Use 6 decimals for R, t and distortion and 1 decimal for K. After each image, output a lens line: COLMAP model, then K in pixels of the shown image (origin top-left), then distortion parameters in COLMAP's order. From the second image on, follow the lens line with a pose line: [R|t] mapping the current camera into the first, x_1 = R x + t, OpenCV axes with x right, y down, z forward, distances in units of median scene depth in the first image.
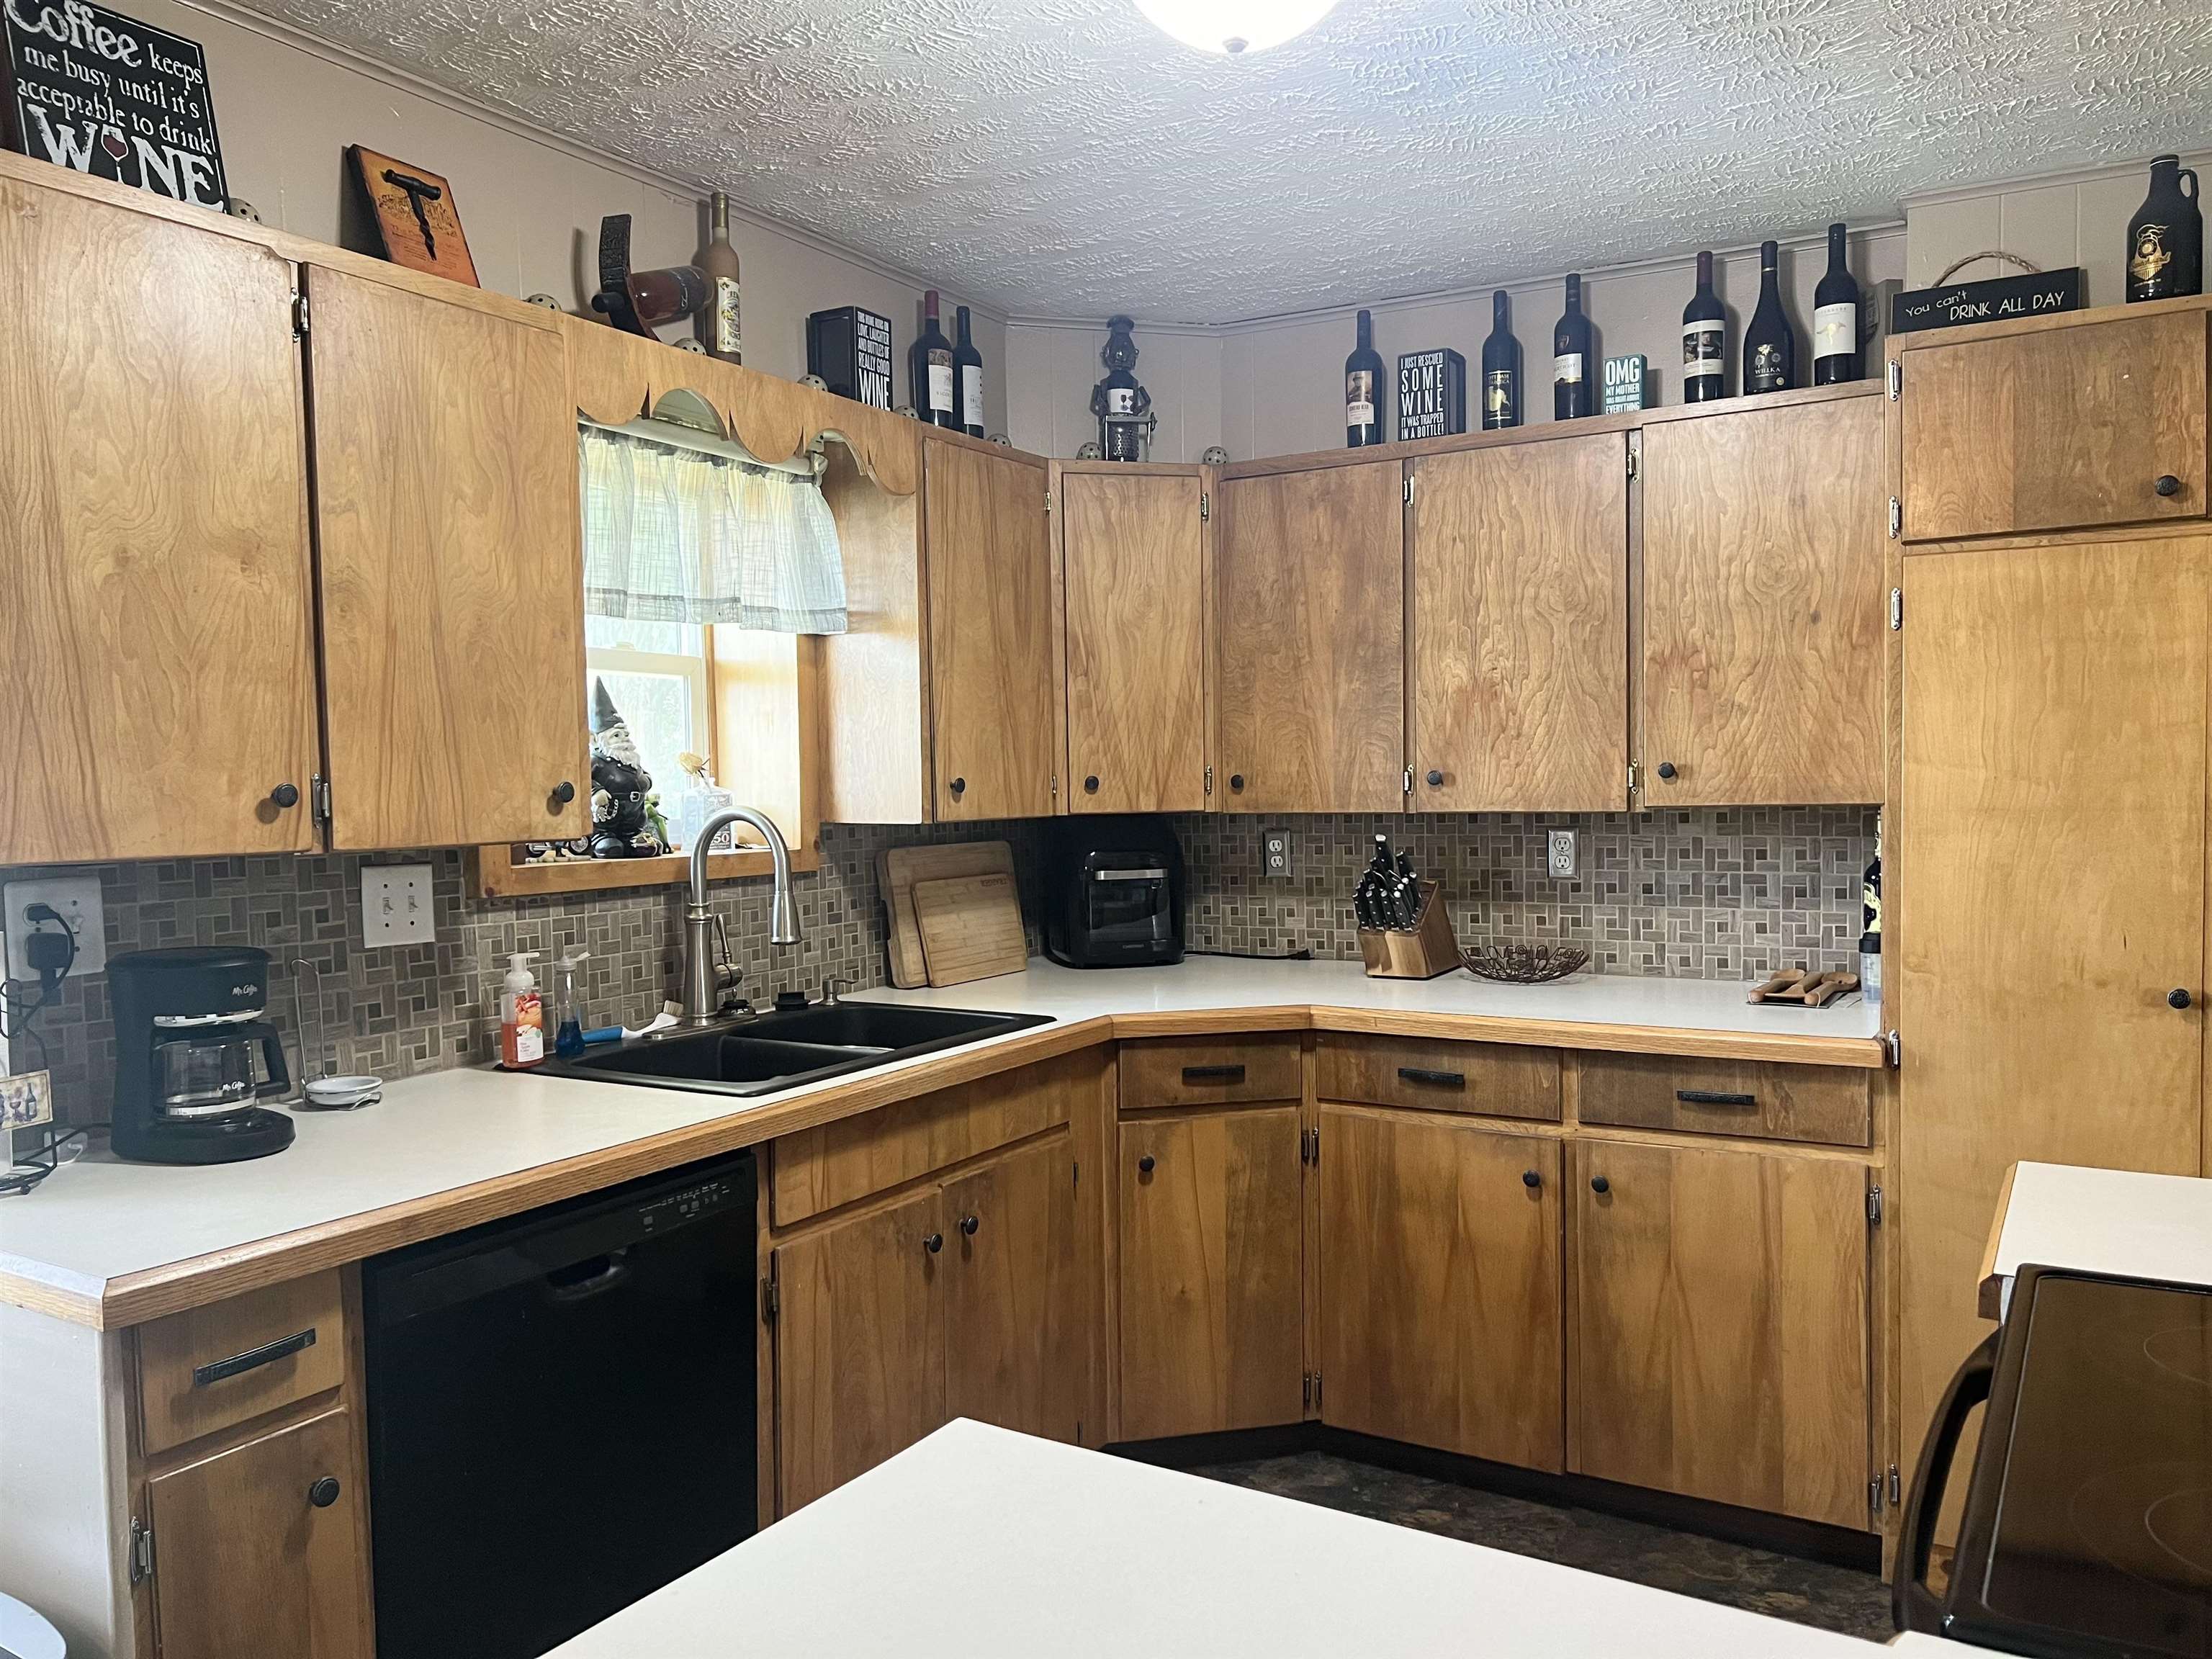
lens RADIAL K [[1653.7, 0, 1114.8], [0, 1653.7, 834.7], [0, 0, 1]] dist [0.050913, -0.067187]
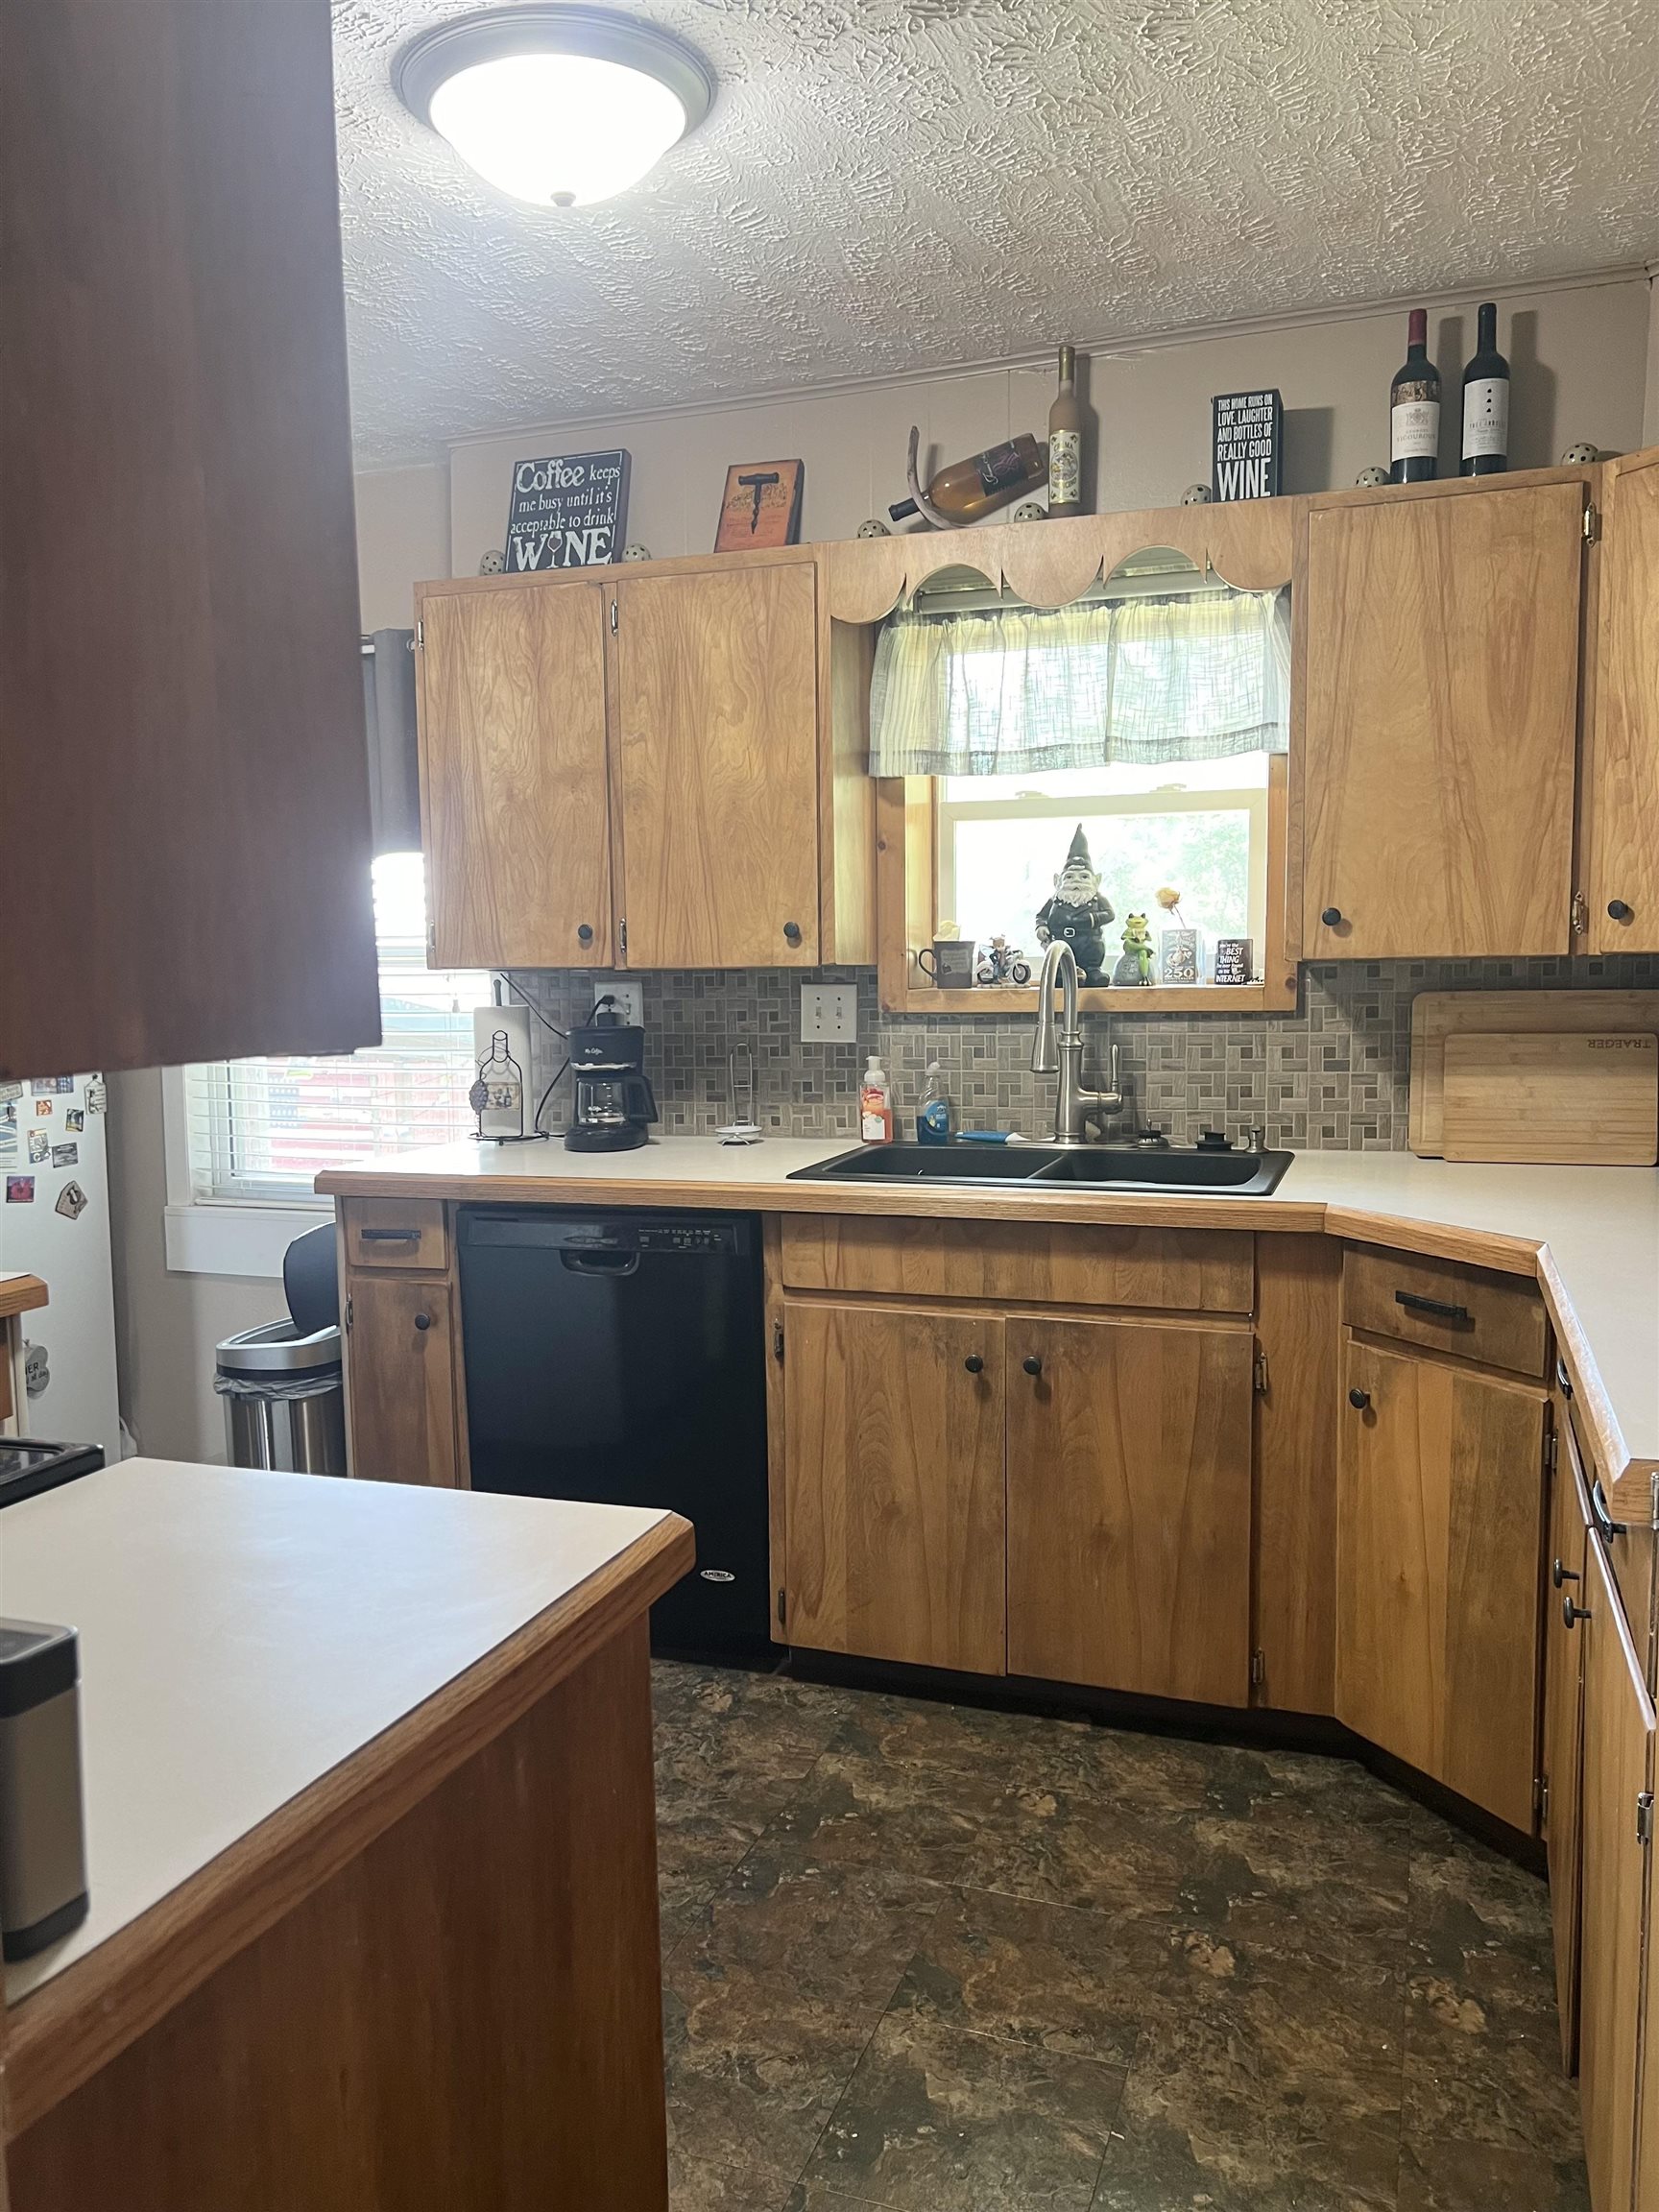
lens RADIAL K [[1653.7, 0, 854.9], [0, 1653.7, 1137.5], [0, 0, 1]] dist [0.050913, -0.067187]
pose [[0.186862, 0.118619, -0.975198, 0.905791], [-0.021868, 0.992940, 0.116587, -0.014891], [0.982143, -0.000460, 0.188137, 0.759587]]
